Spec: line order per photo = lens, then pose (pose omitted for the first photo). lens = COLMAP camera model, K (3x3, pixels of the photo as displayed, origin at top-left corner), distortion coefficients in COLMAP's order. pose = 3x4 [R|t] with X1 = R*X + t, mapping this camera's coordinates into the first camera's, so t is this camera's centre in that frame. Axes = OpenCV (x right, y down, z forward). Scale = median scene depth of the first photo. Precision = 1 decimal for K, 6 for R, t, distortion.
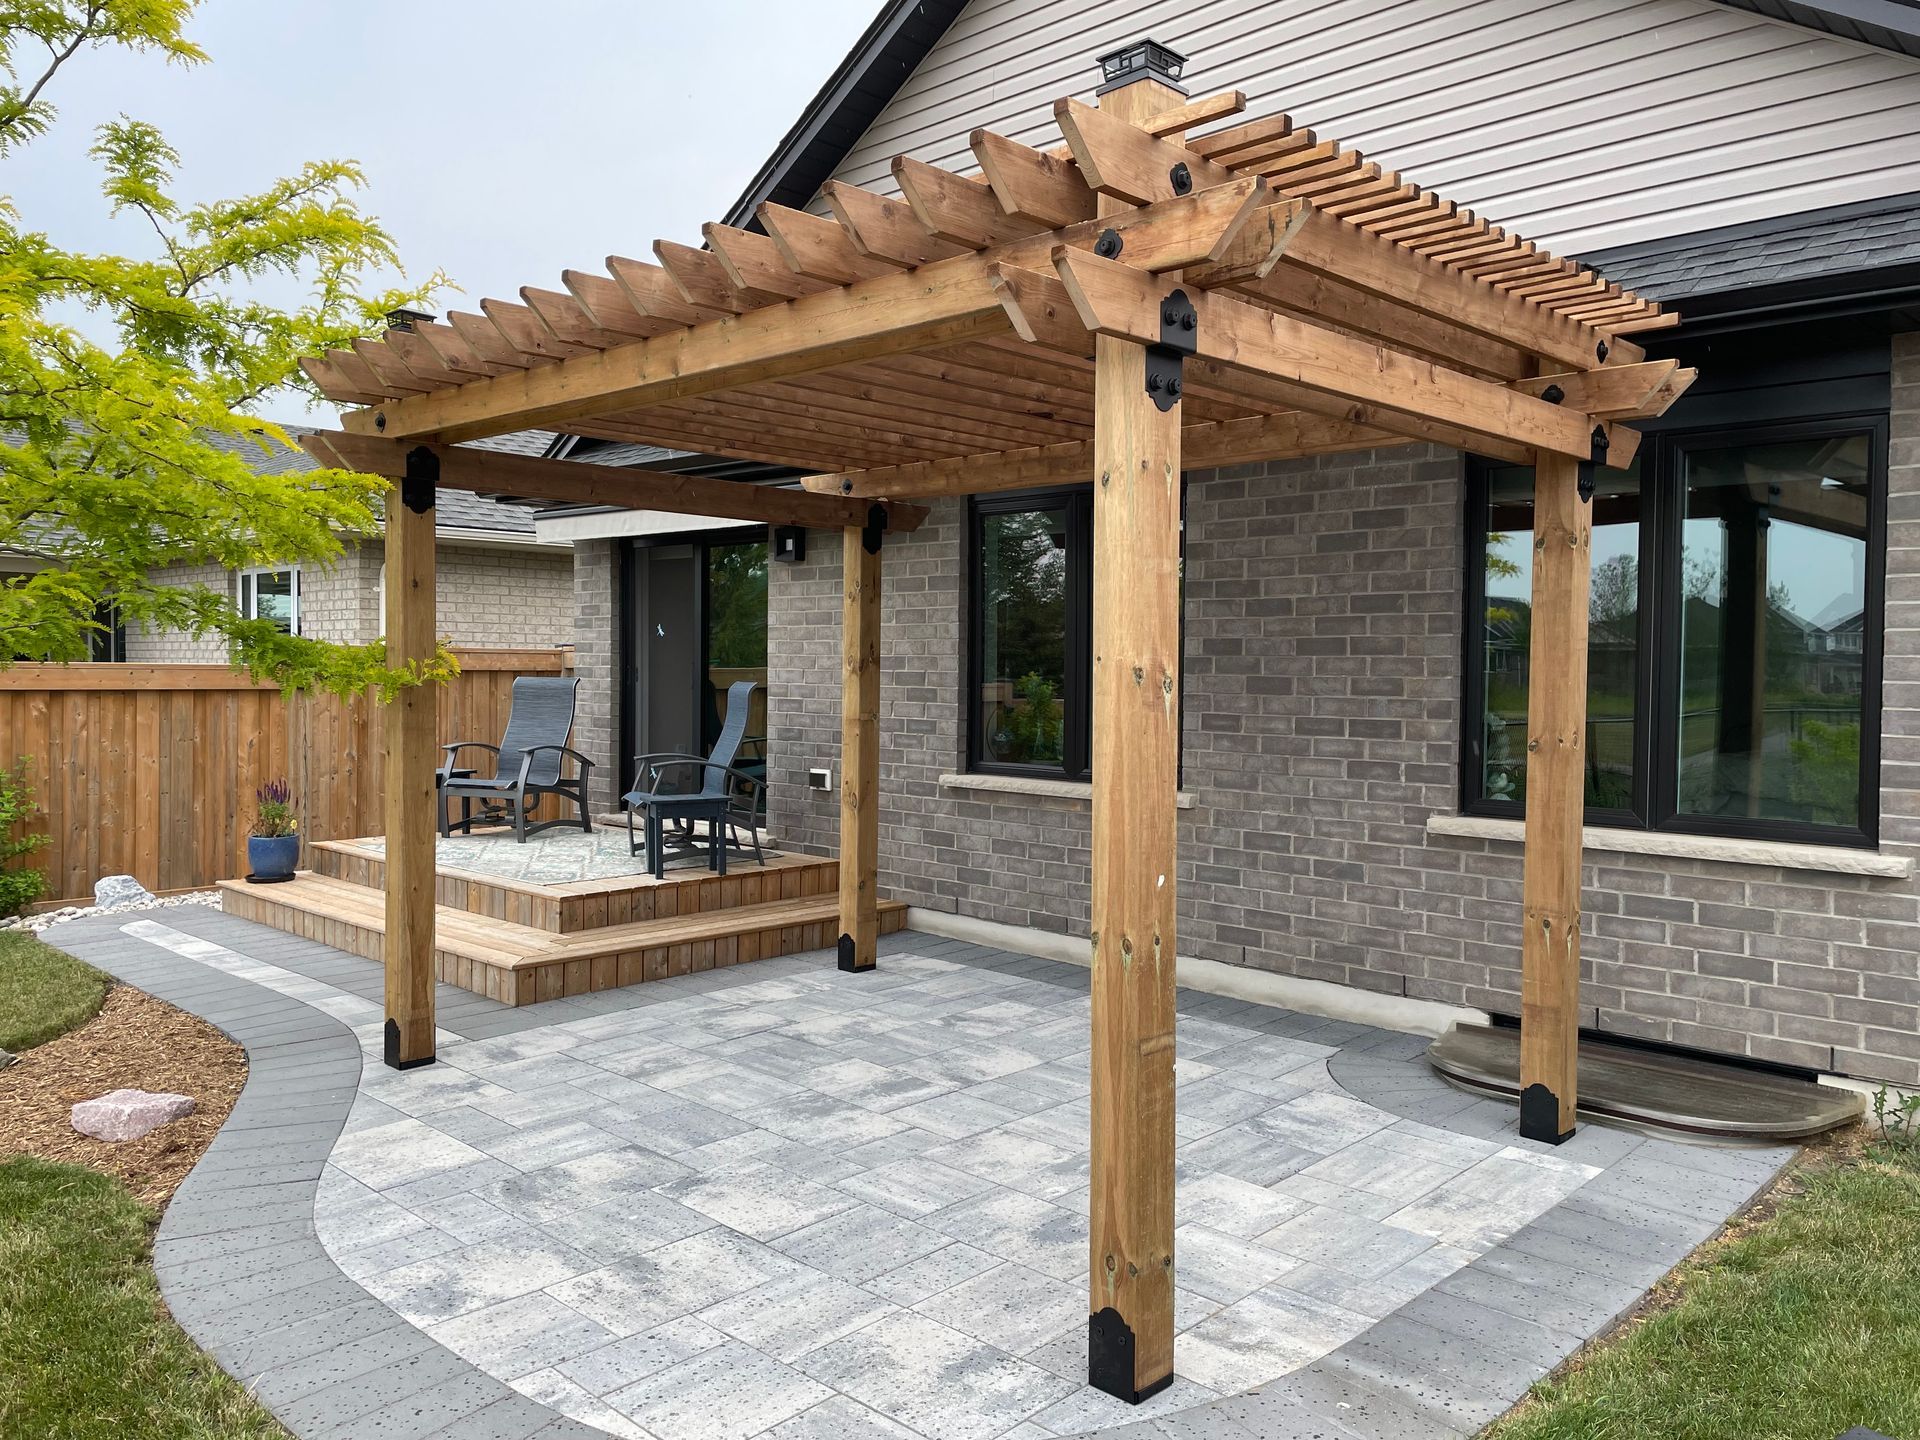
lens RADIAL K [[1452.1, 0, 982.1], [0, 1452.1, 707.8], [0, 0, 1]] dist [0.080039, -0.102882]
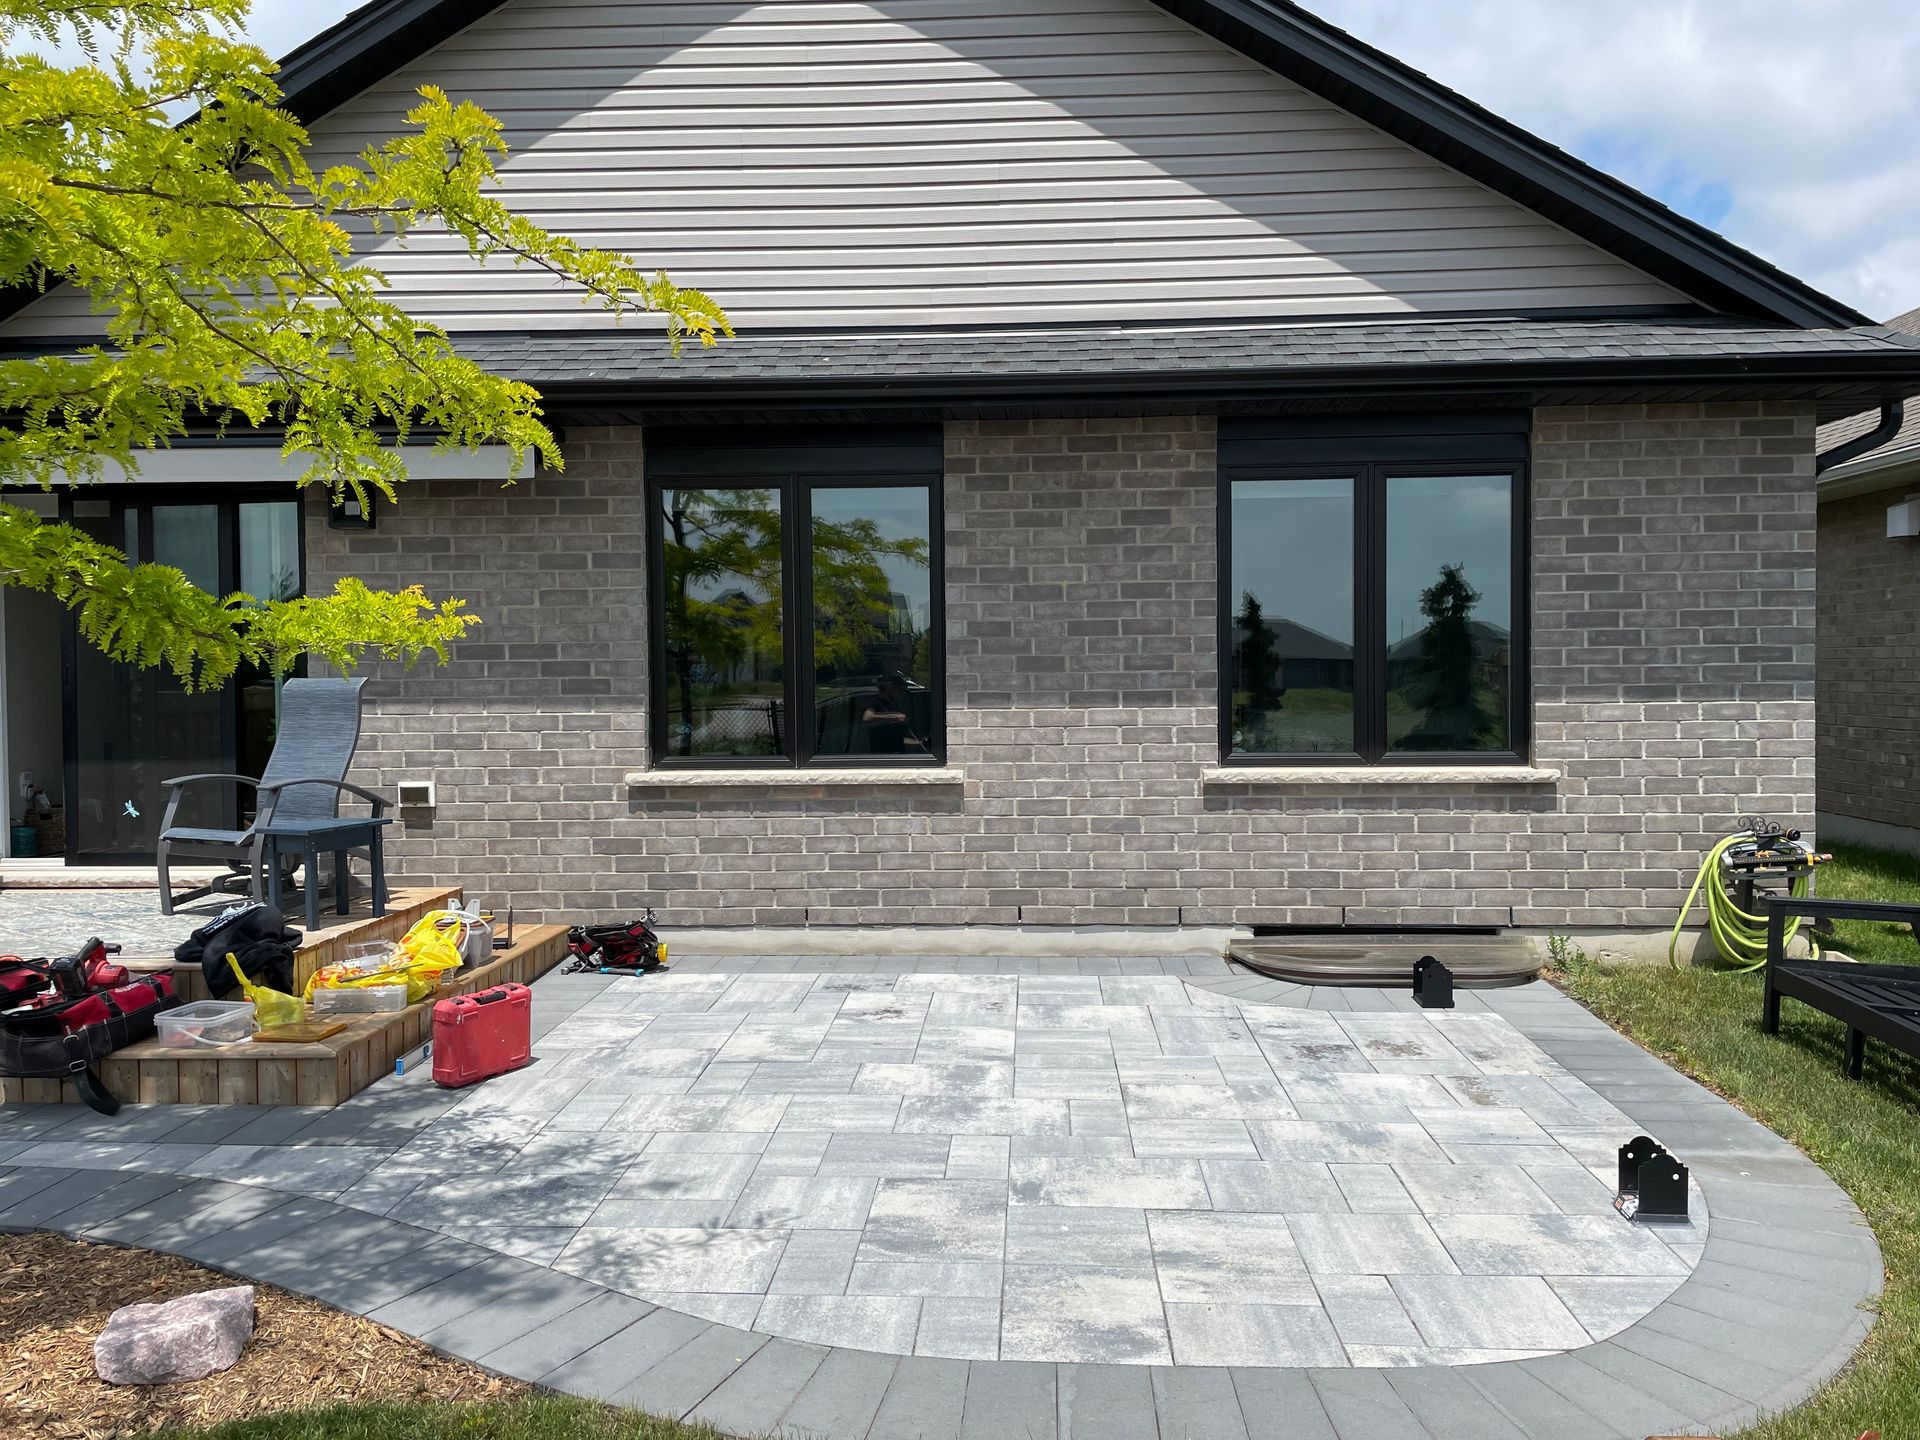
lens RADIAL K [[1452.1, 0, 967.3], [0, 1452.1, 706.9], [0, 0, 1]] dist [0.080039, -0.102882]
pose [[0.754948, -0.034072, 0.654898, -0.673416], [0.036823, 0.999276, 0.009539, 0.004983], [-0.654749, 0.016914, 0.755657, 0.256296]]
